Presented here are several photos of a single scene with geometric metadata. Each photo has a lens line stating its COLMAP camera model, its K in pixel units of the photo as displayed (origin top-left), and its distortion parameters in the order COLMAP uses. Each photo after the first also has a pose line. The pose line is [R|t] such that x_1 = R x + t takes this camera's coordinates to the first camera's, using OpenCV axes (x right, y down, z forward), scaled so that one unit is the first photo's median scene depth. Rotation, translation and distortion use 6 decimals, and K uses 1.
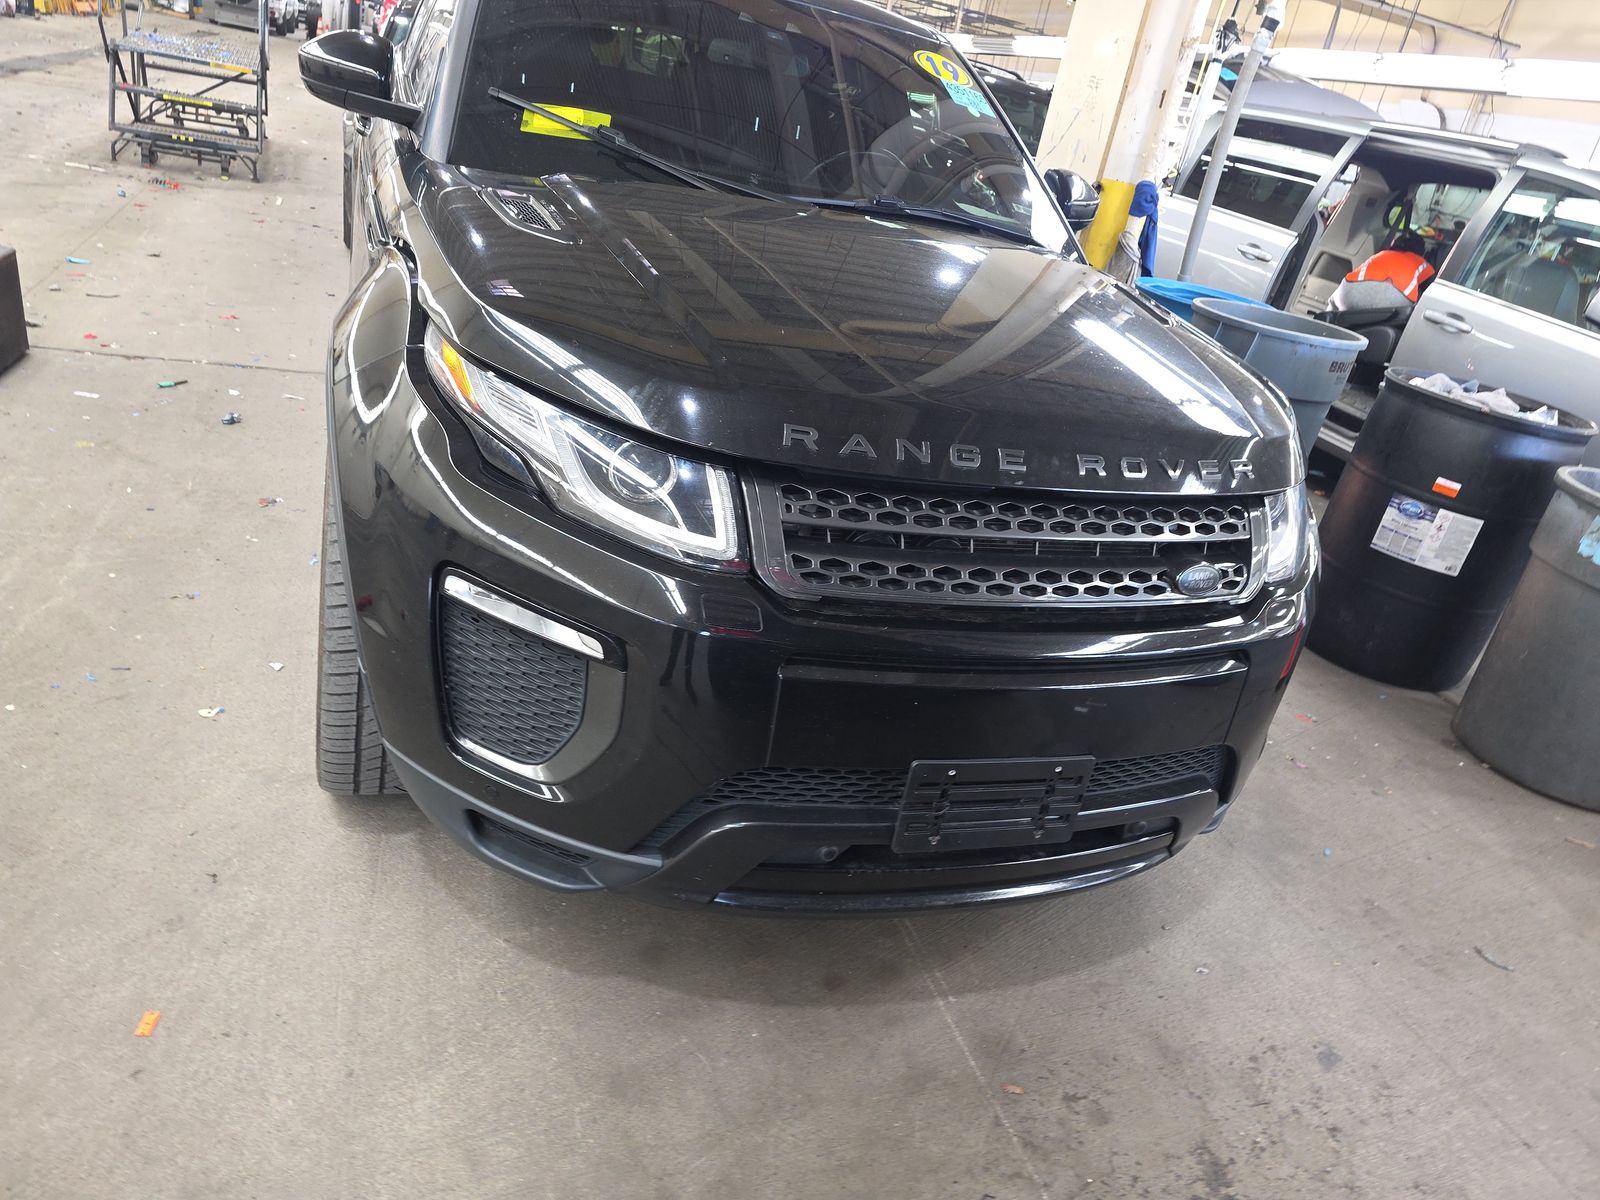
lens RADIAL K [[1080.9, 0, 809.2], [0, 1080.9, 585.8], [0, 0, 1]] dist [0.045020, -0.042678]
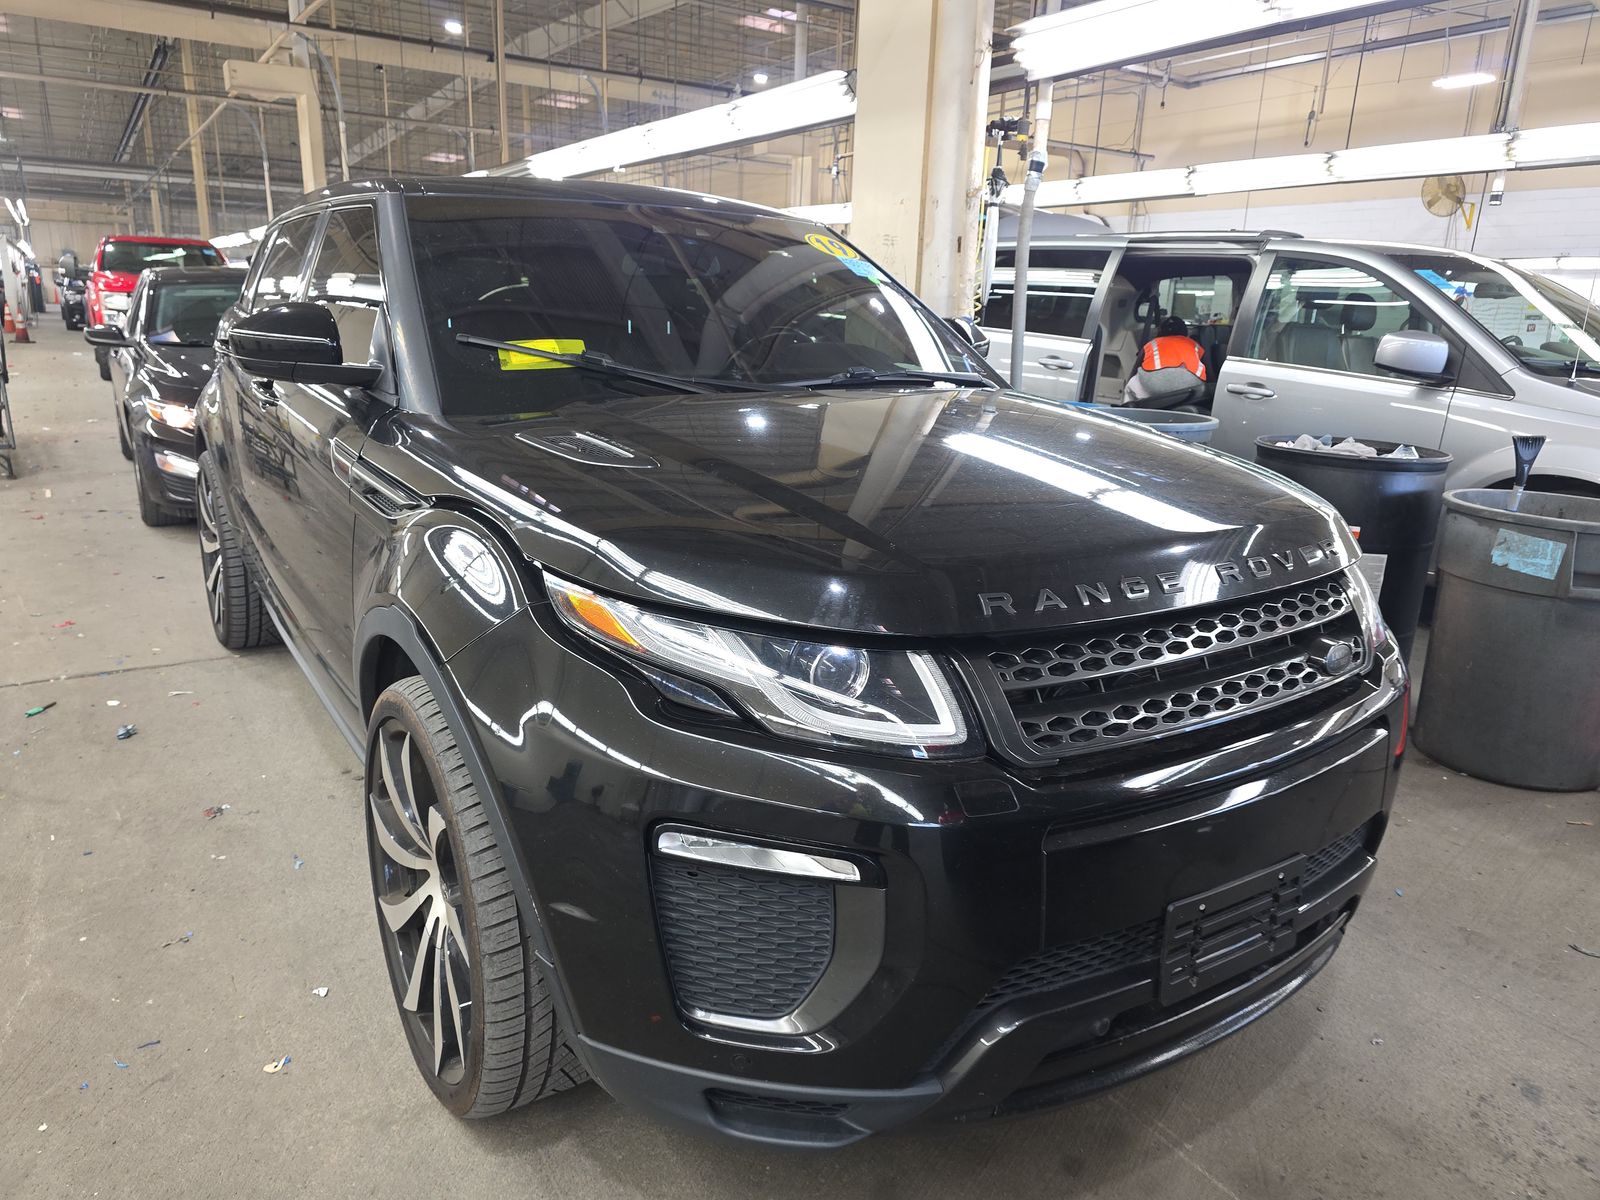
lens RADIAL K [[1080.9, 0, 784.2], [0, 1080.9, 600.4], [0, 0, 1]] dist [0.045020, -0.042678]
pose [[0.960886, -0.212548, 0.177542, -0.174510], [0.234213, 0.965783, -0.111391, -0.036332], [-0.147791, 0.148617, 0.977789, 0.029071]]
